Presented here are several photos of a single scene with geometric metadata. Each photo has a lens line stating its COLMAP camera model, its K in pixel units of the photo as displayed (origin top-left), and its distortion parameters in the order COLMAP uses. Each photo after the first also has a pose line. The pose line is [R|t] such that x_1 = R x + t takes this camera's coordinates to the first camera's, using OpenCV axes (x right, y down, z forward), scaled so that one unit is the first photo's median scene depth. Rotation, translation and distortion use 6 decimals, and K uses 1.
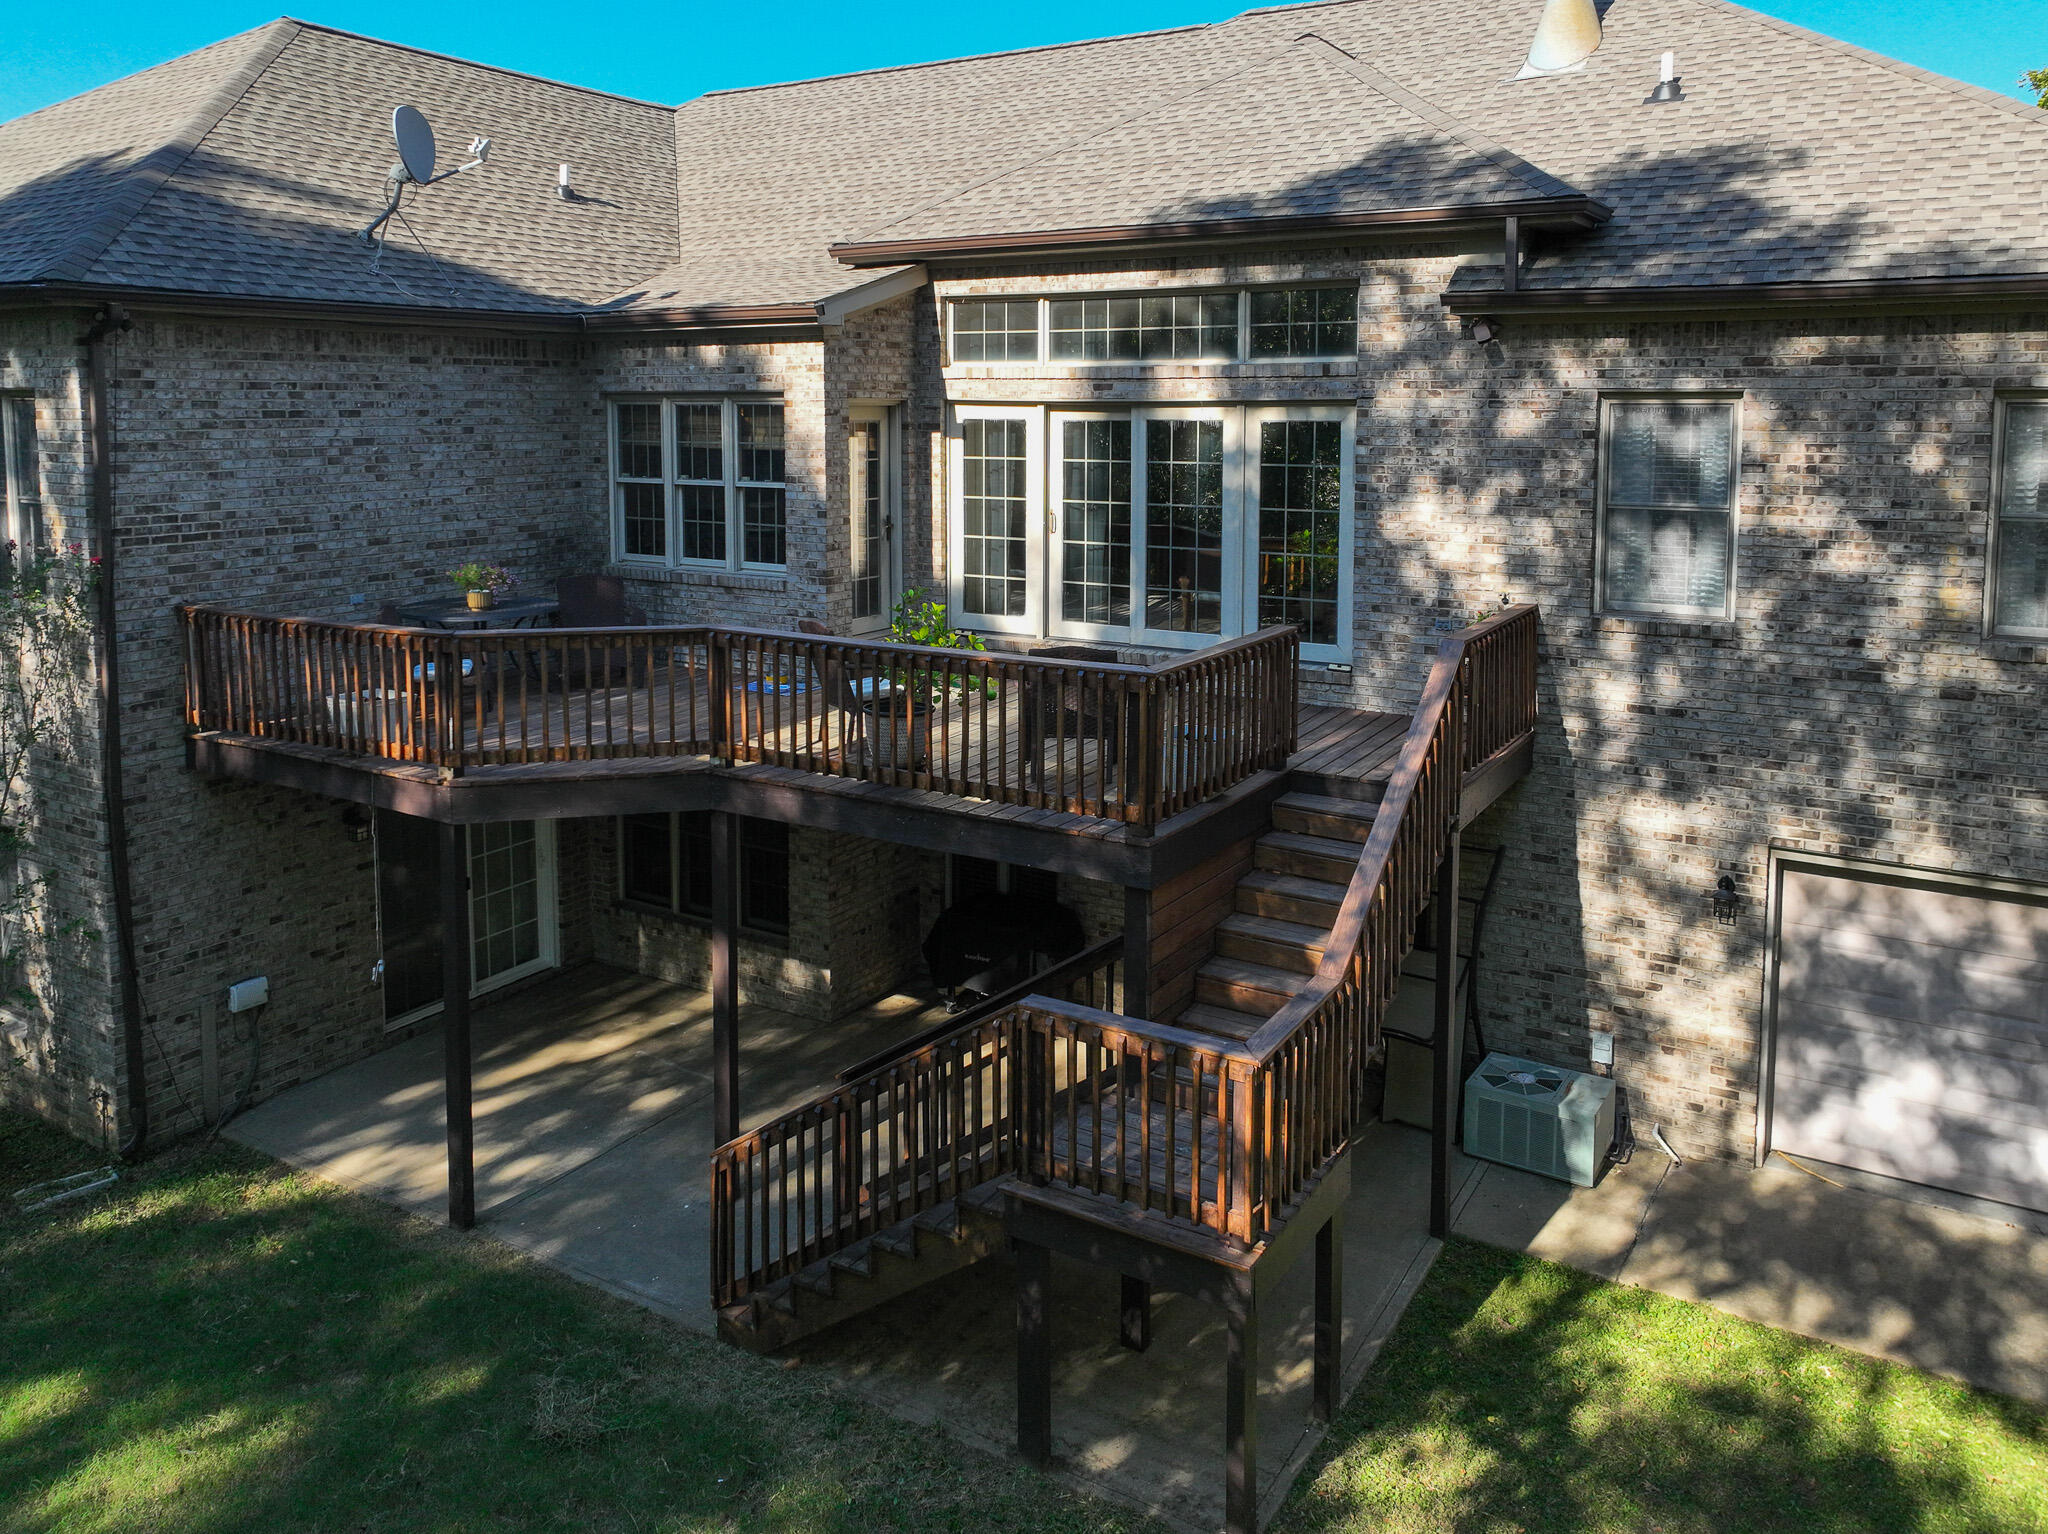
lens RADIAL K [[1436.3, 0, 1024.0], [0, 1436.3, 767.0], [0, 0, 1]] dist [0.003651, -0.003209]
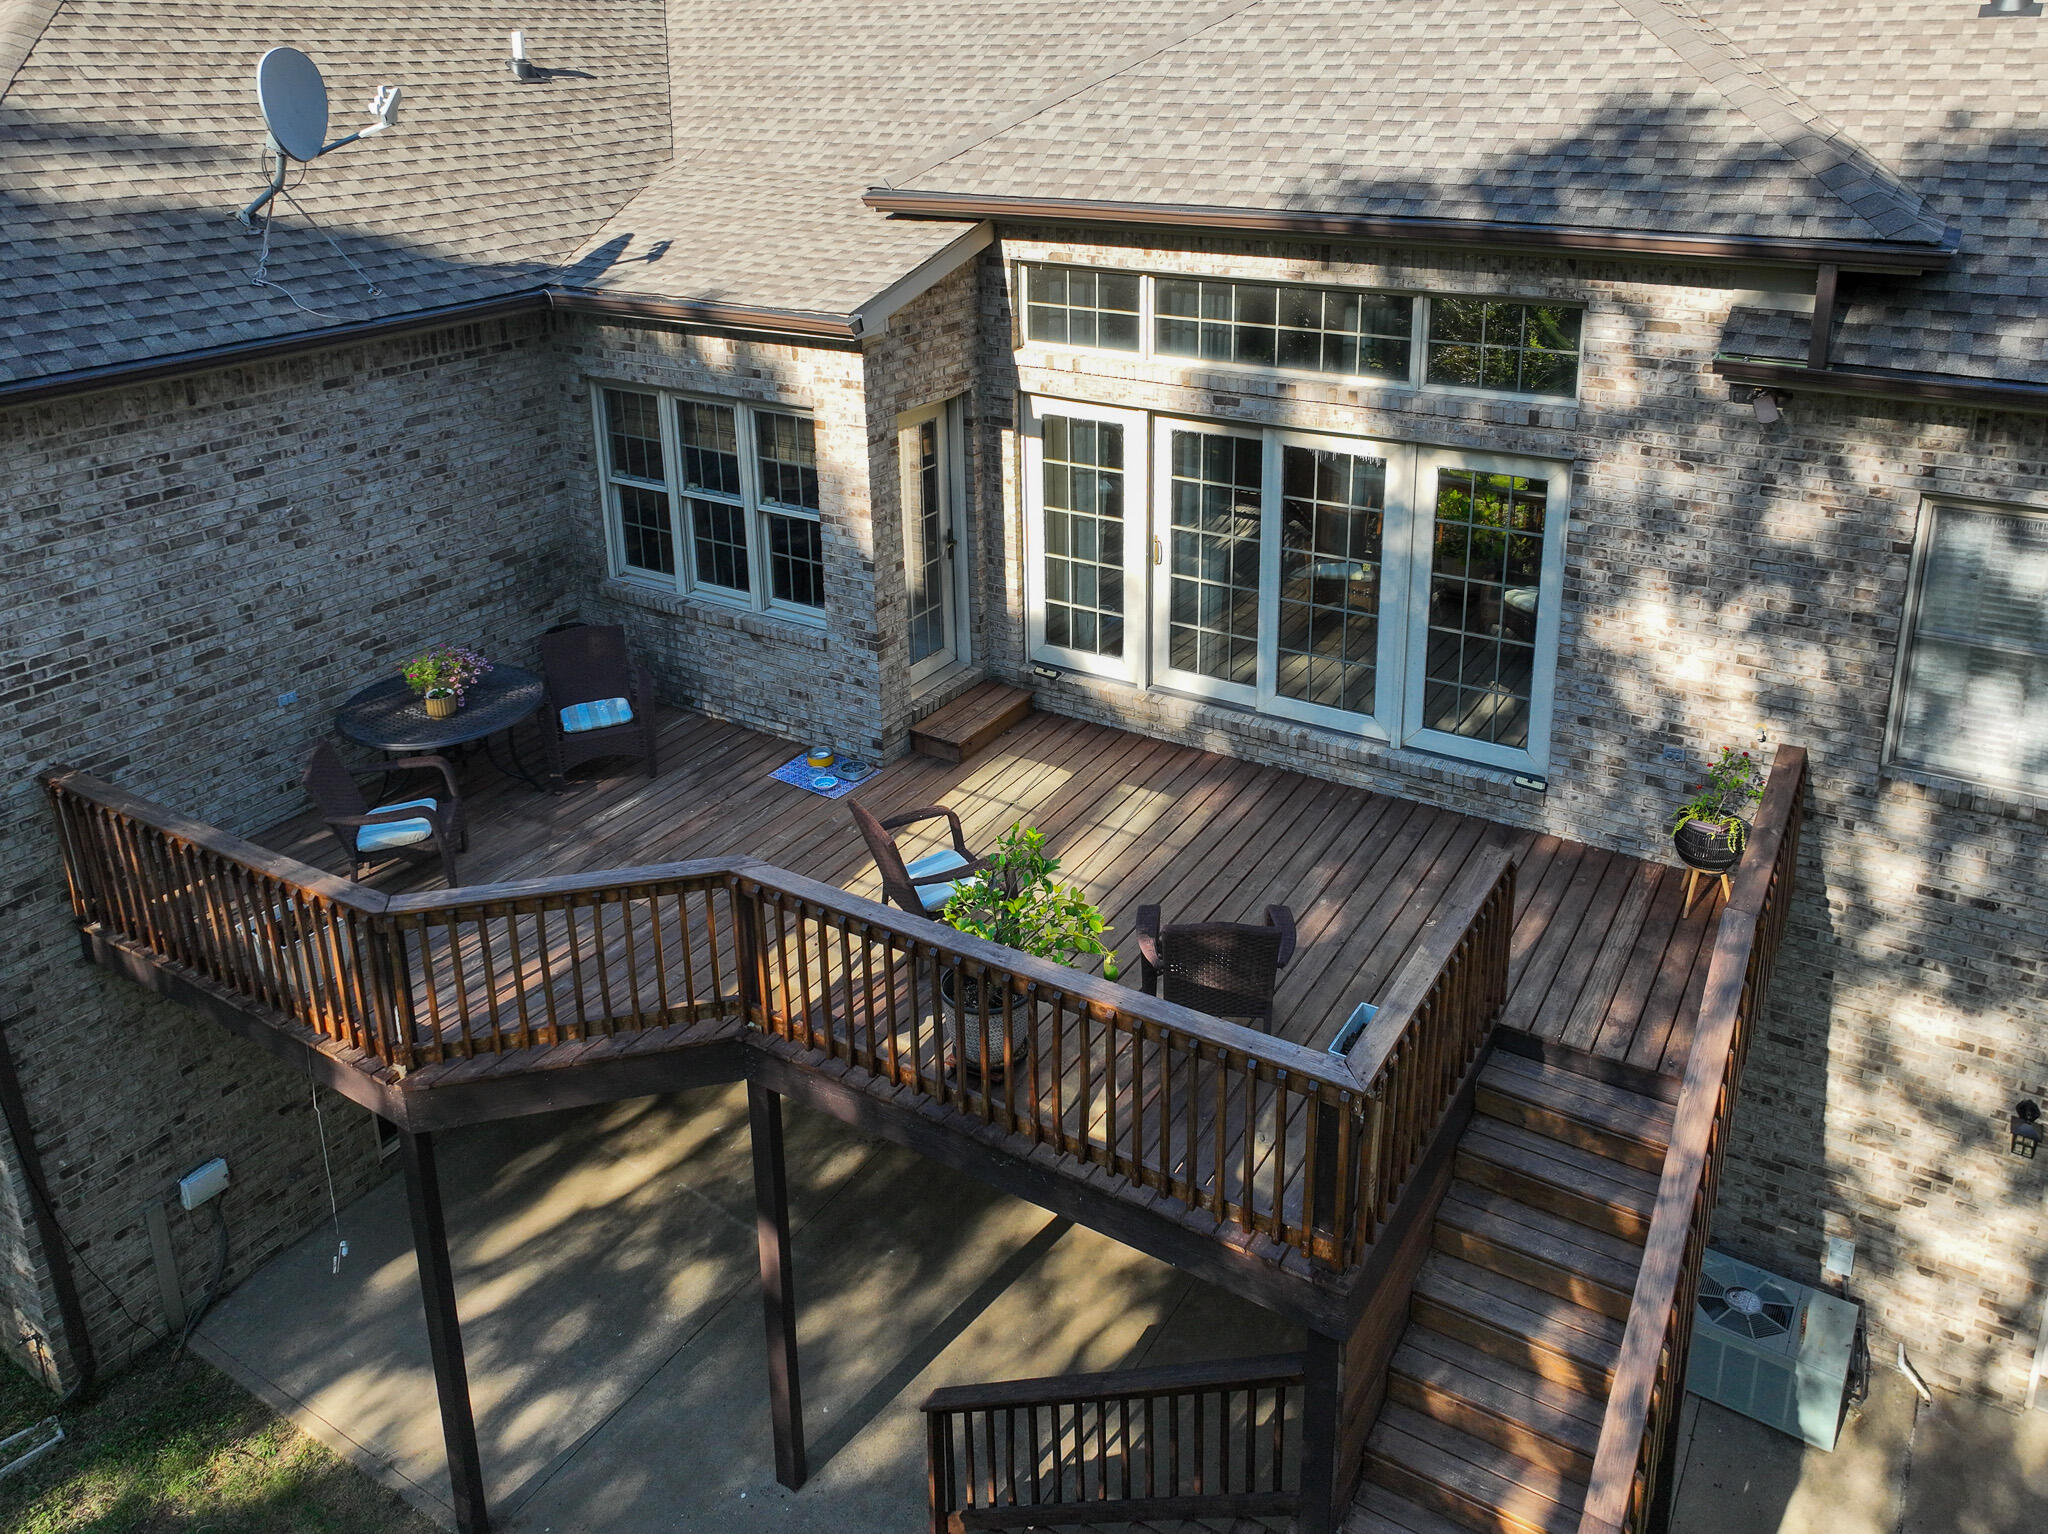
lens RADIAL K [[1483.1, 0, 1080.5], [0, 1483.1, 764.9], [0, 0, 1]] dist [-0.002967, 0.013166]
pose [[0.999866, -0.016335, -0.000744, -0.026956], [0.016229, 0.985738, 0.167500, -0.214172], [-0.002003, -0.167490, 0.985872, 0.189094]]
